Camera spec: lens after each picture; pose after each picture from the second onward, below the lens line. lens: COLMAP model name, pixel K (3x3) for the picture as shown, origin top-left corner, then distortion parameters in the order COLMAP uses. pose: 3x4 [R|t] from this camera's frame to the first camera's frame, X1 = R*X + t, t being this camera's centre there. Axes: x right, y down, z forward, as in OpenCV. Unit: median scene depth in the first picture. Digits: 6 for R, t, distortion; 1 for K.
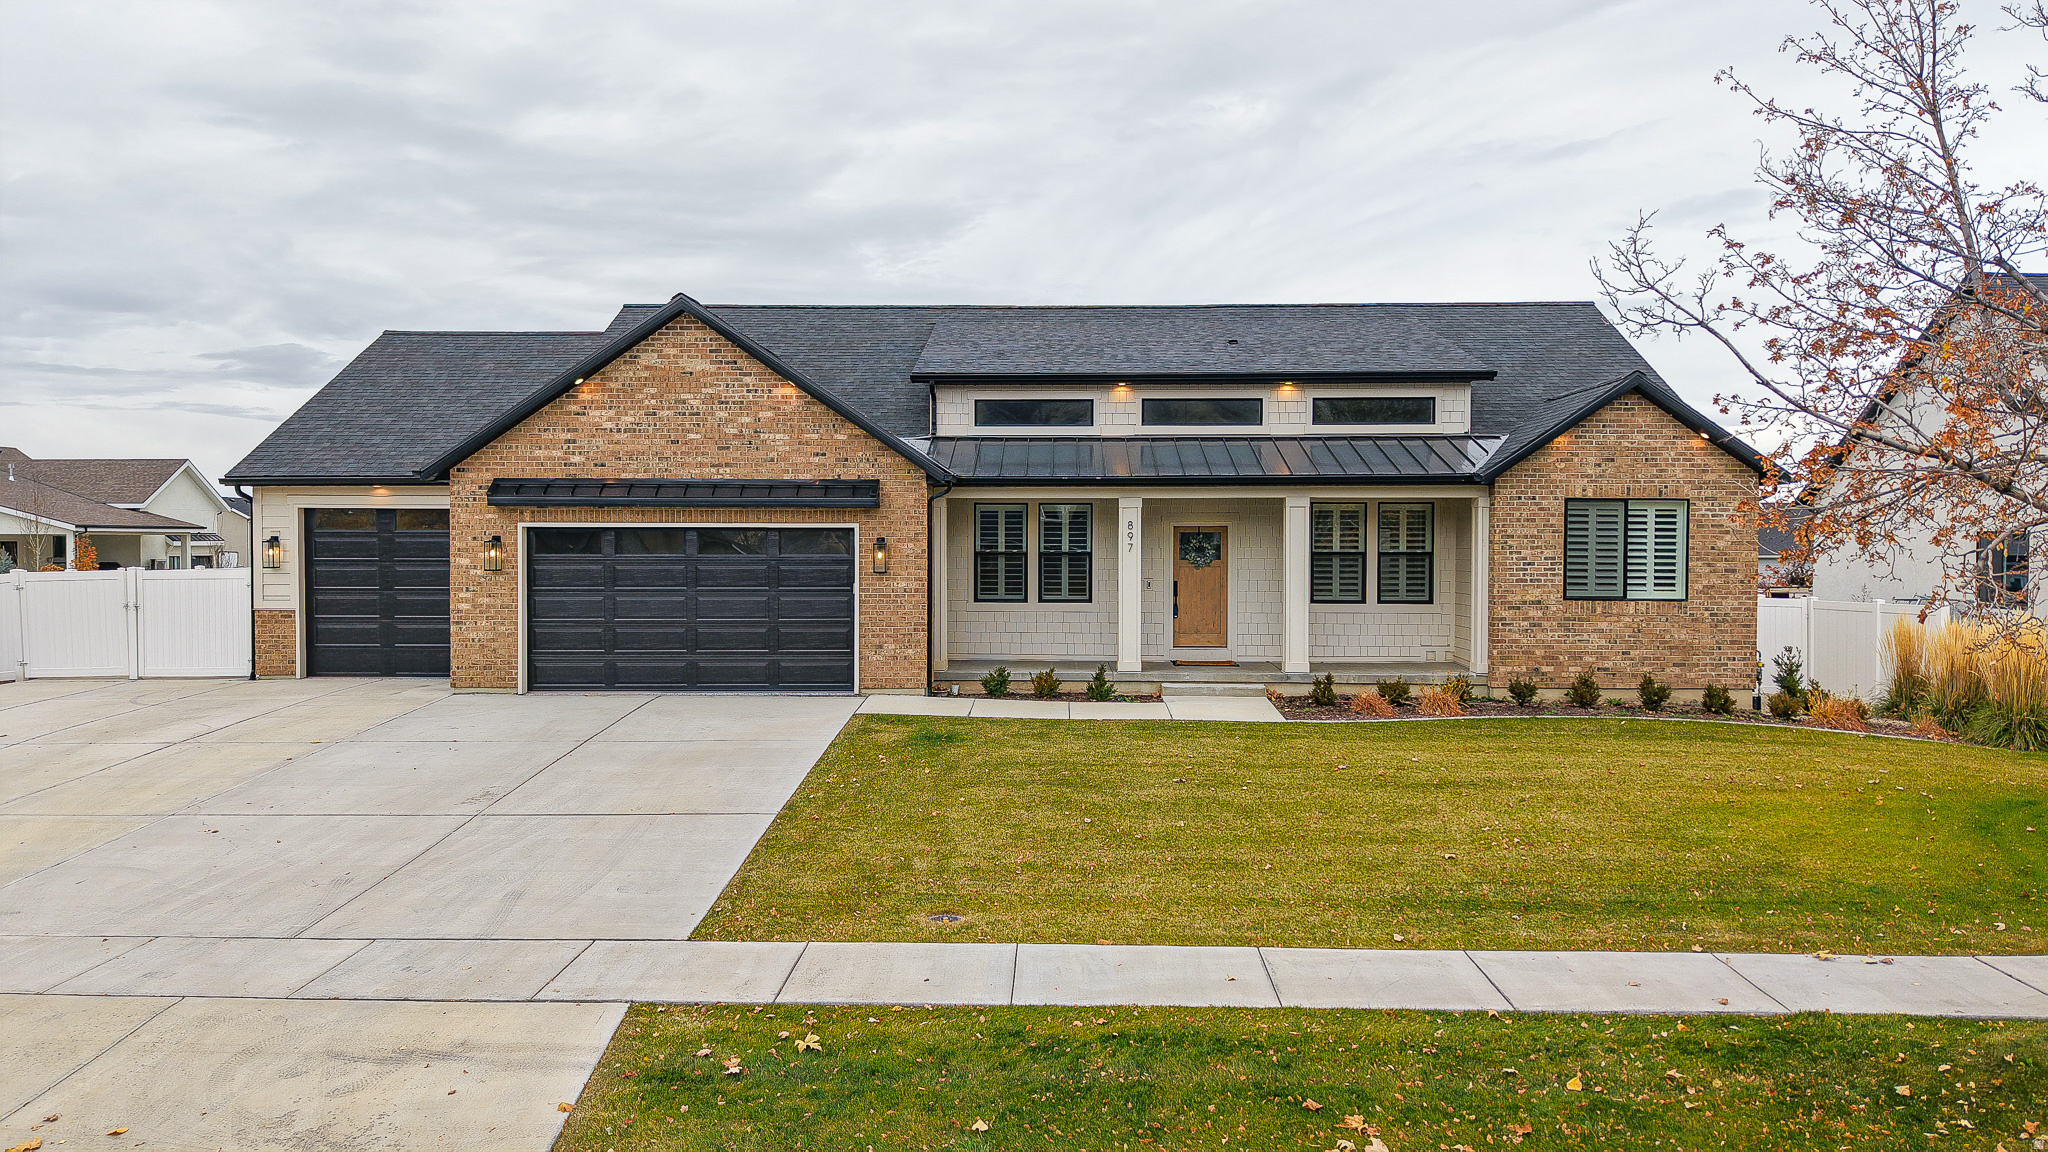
lens RADIAL K [[1395.4, 0, 1048.9], [0, 1395.4, 587.2], [0, 0, 1]] dist [0.002907, -0.001827]
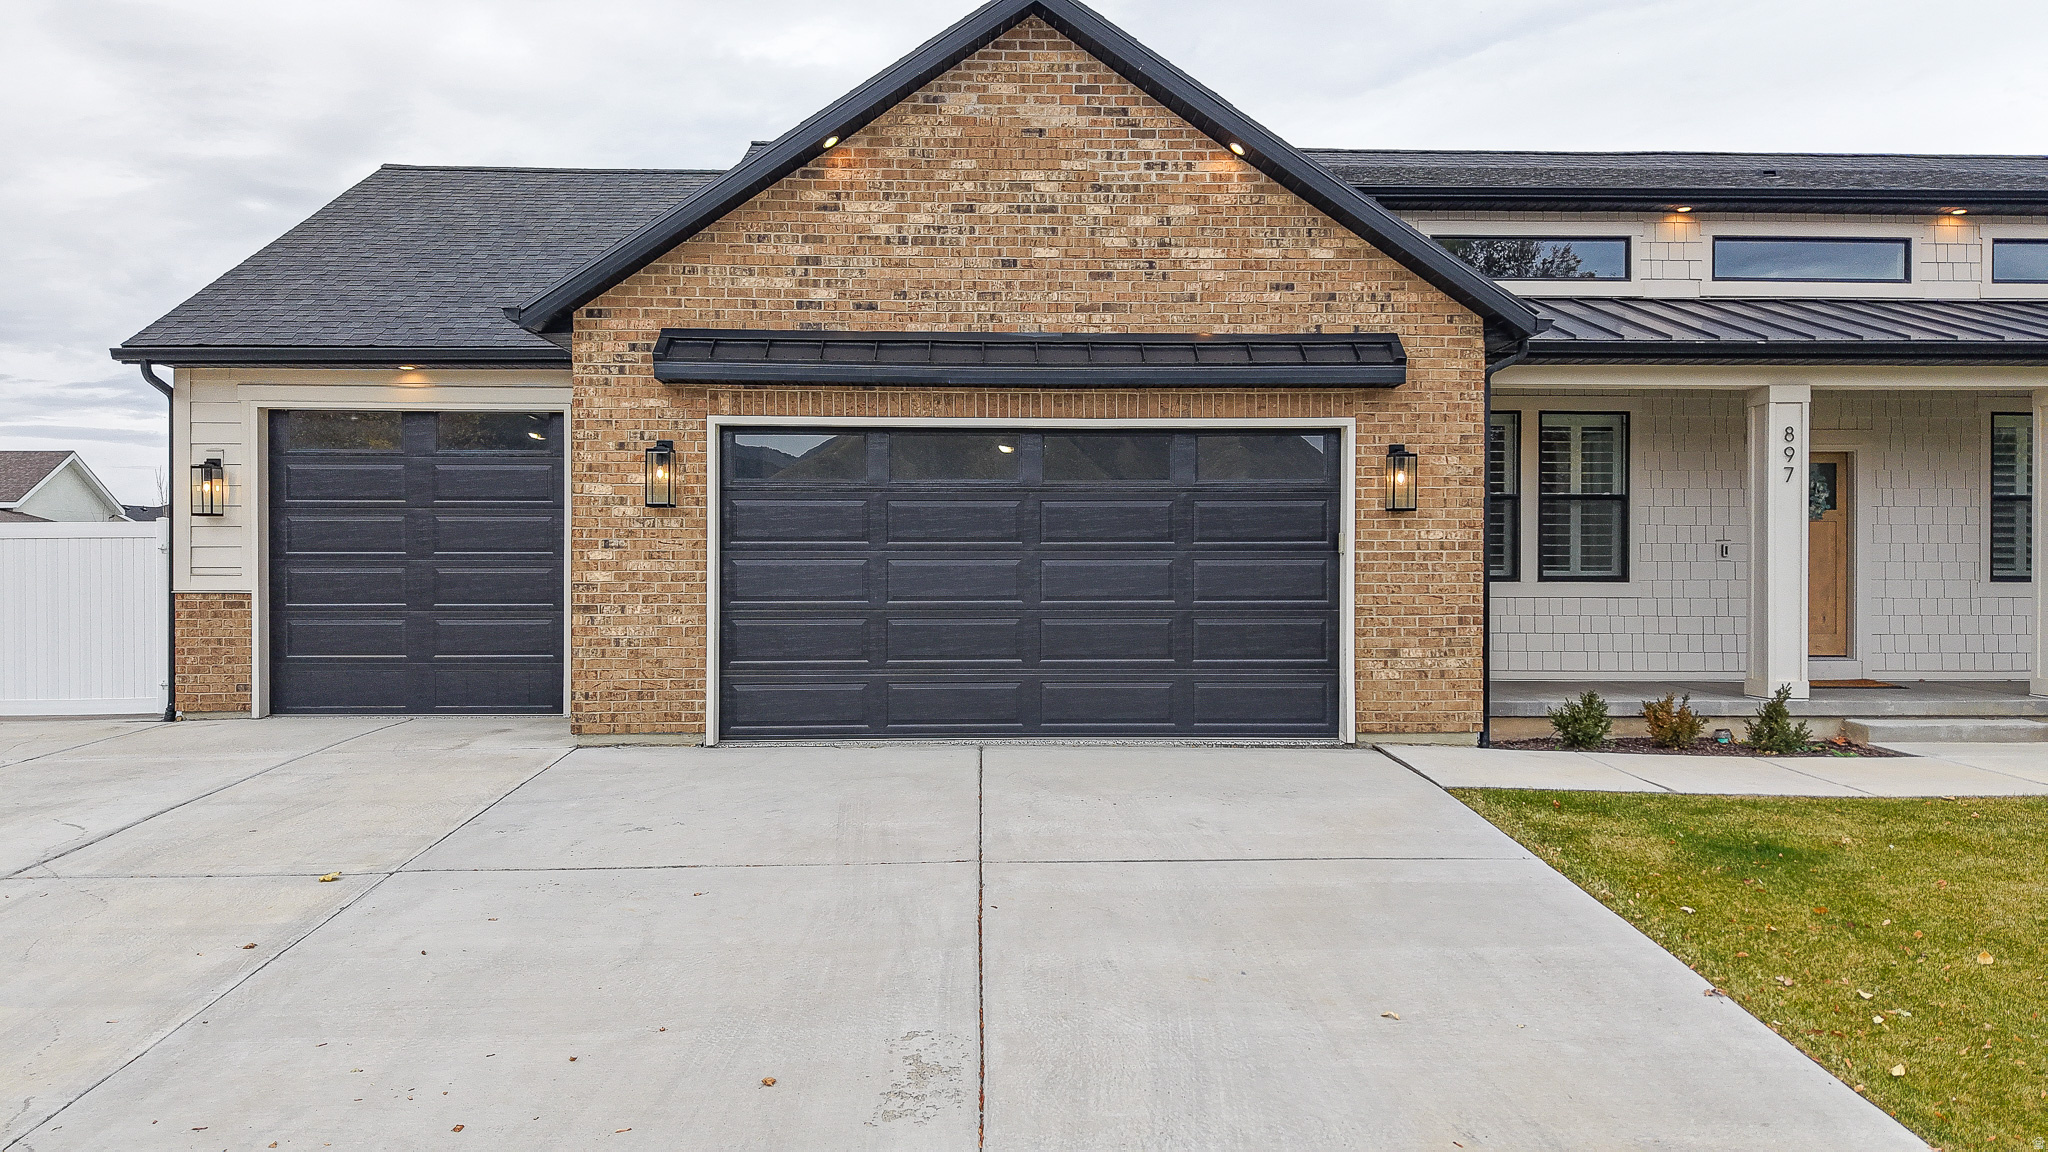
lens RADIAL K [[1375.1, 0, 1013.6], [0, 1375.1, 584.9], [0, 0, 1]] dist [0.063589, -0.078938]
pose [[0.999248, -0.001113, 0.038757, -0.277880], [0.001967, 0.999756, -0.021990, 0.027420], [-0.038723, 0.022050, 0.999007, 0.469509]]
